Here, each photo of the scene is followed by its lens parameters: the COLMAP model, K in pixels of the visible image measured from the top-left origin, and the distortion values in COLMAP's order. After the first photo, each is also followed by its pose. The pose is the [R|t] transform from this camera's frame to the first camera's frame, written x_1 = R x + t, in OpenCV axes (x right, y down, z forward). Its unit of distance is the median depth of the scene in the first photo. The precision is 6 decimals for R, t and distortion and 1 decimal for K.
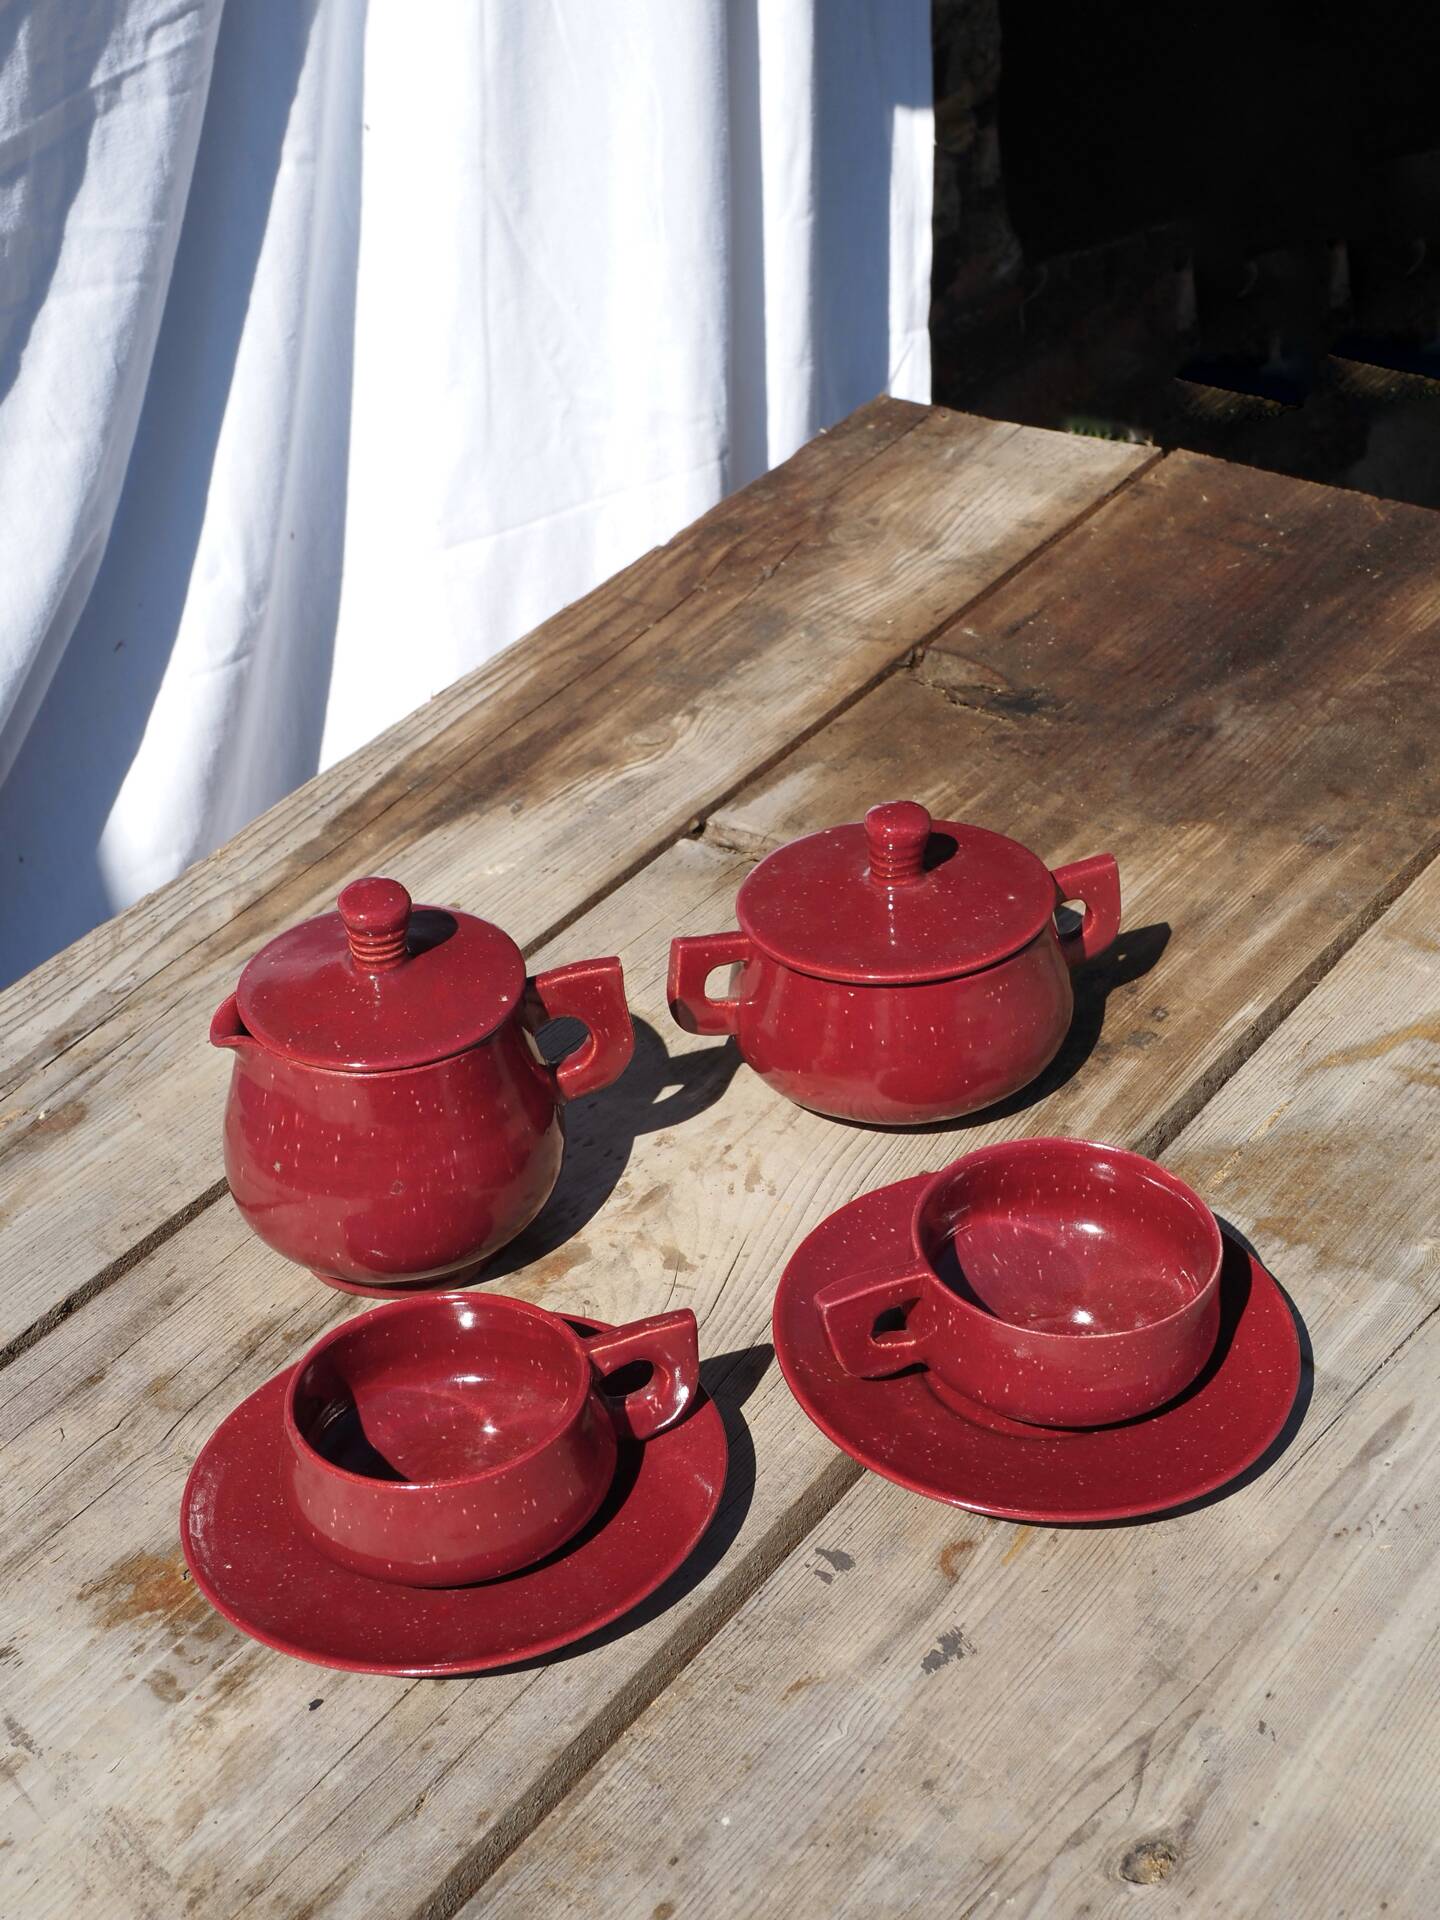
lens RADIAL K [[3478.4, 0, 716.5], [0, 3478.4, 962.0], [0, 0, 1]] dist [0.004896, 0.000000]
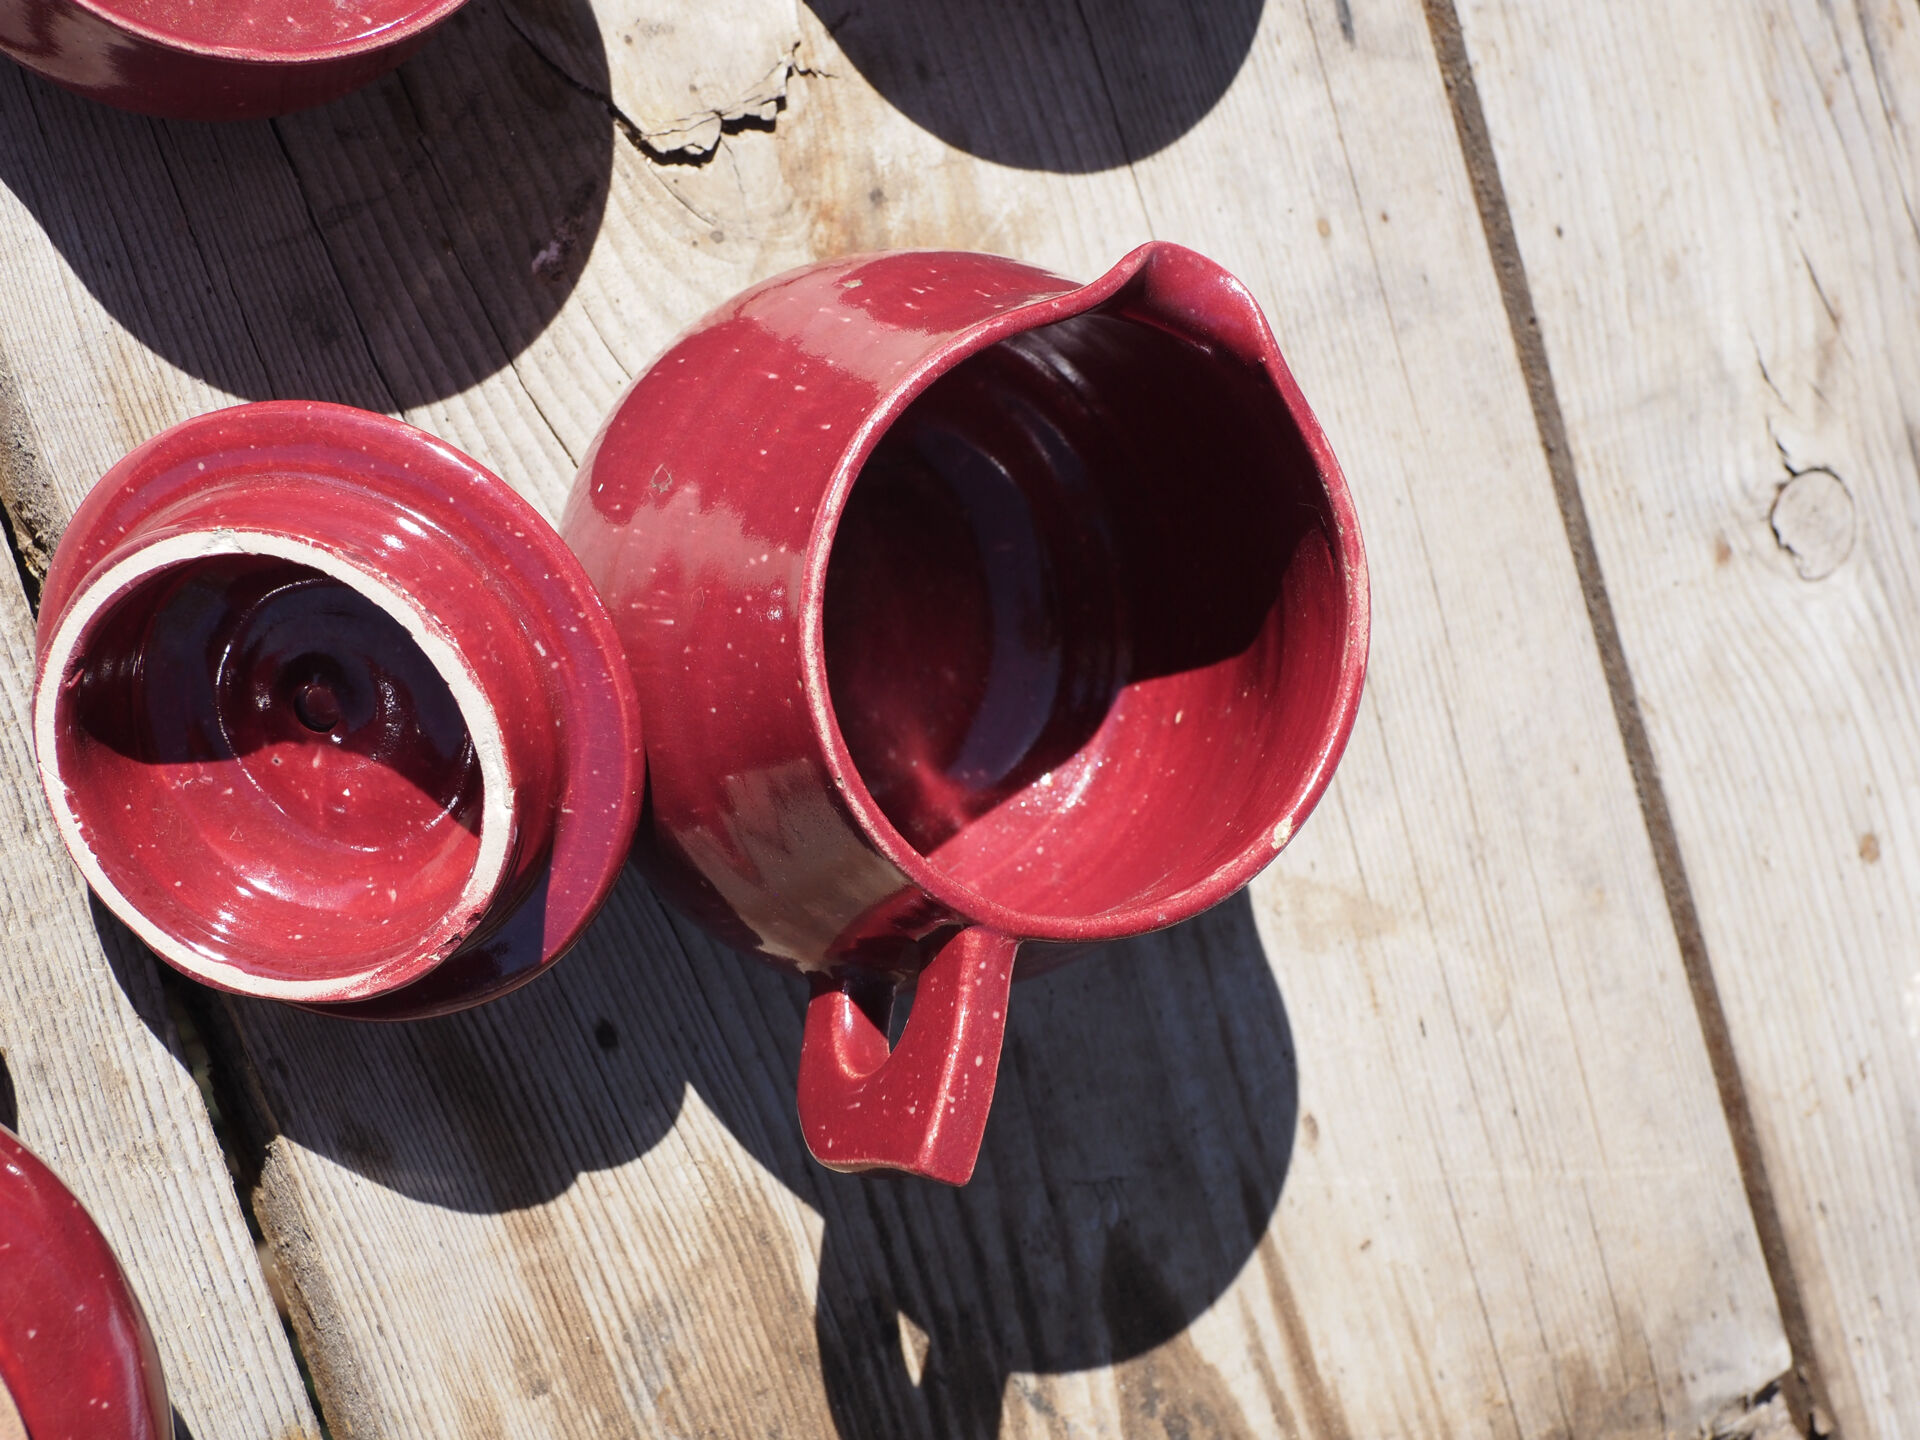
lens RADIAL K [[3478.4, 0, 998.6], [0, 3478.4, 718.9], [0, 0, 1]] dist [0.004896, 0.000000]
pose [[-0.558008, 0.800830, -0.217482, 0.093544], [-0.742264, -0.364494, 0.562307, -0.213122], [0.371042, 0.475201, 0.797817, 0.608038]]
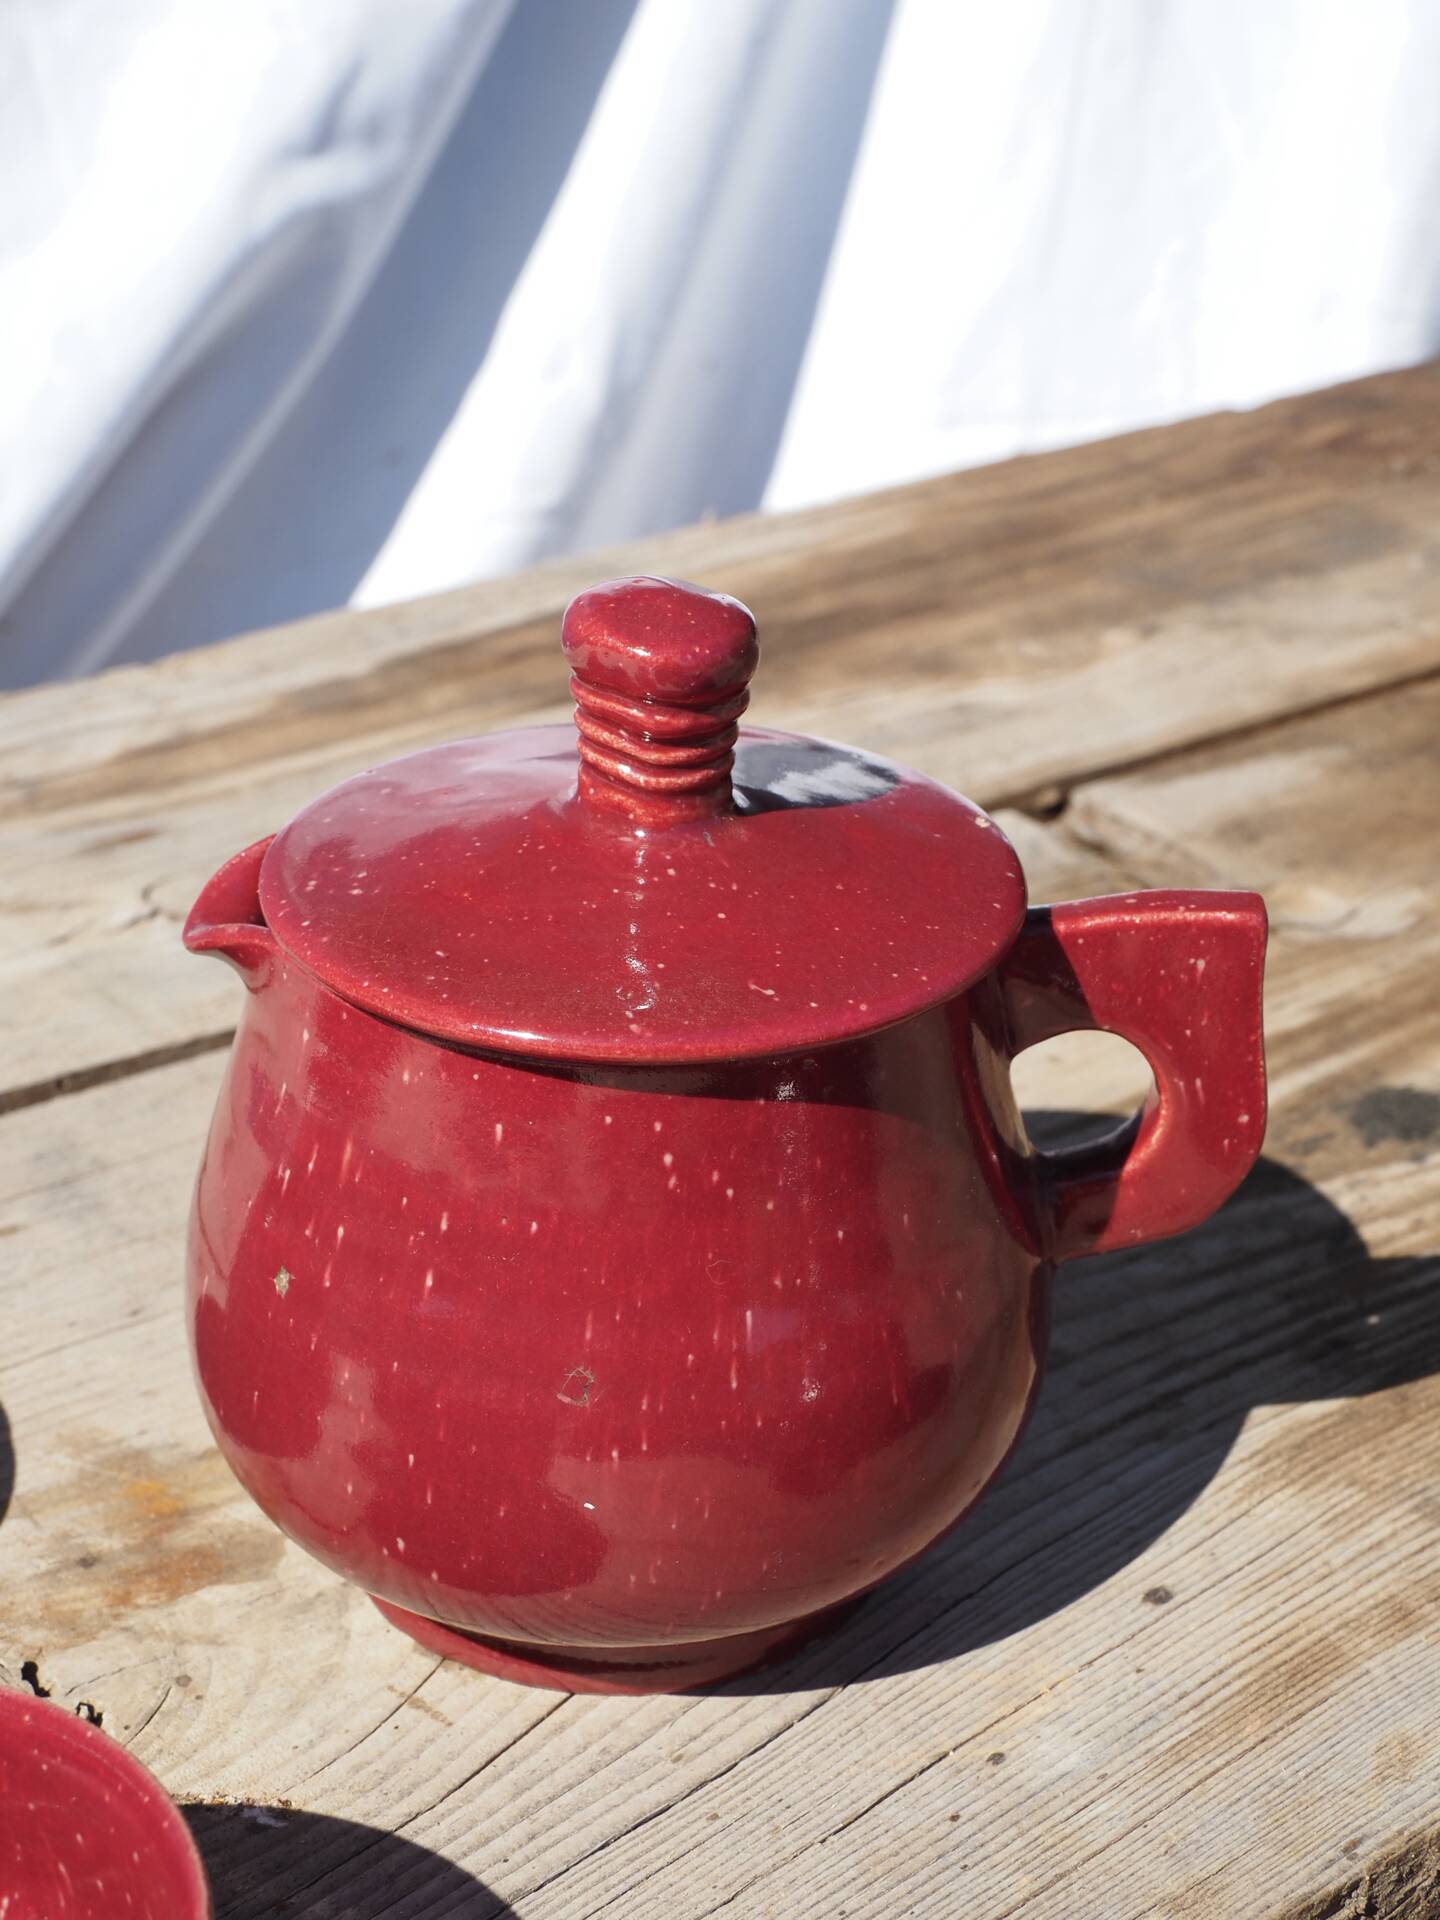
lens RADIAL K [[3478.4, 0, 717.1], [0, 3478.4, 943.2], [0, 0, 1]] dist [0.004896, 0.000000]
pose [[0.939625, 0.218688, -0.263212, 0.096000], [-0.241738, 0.968594, -0.058218, 0.023931], [0.242214, 0.118331, 0.962980, 0.581431]]
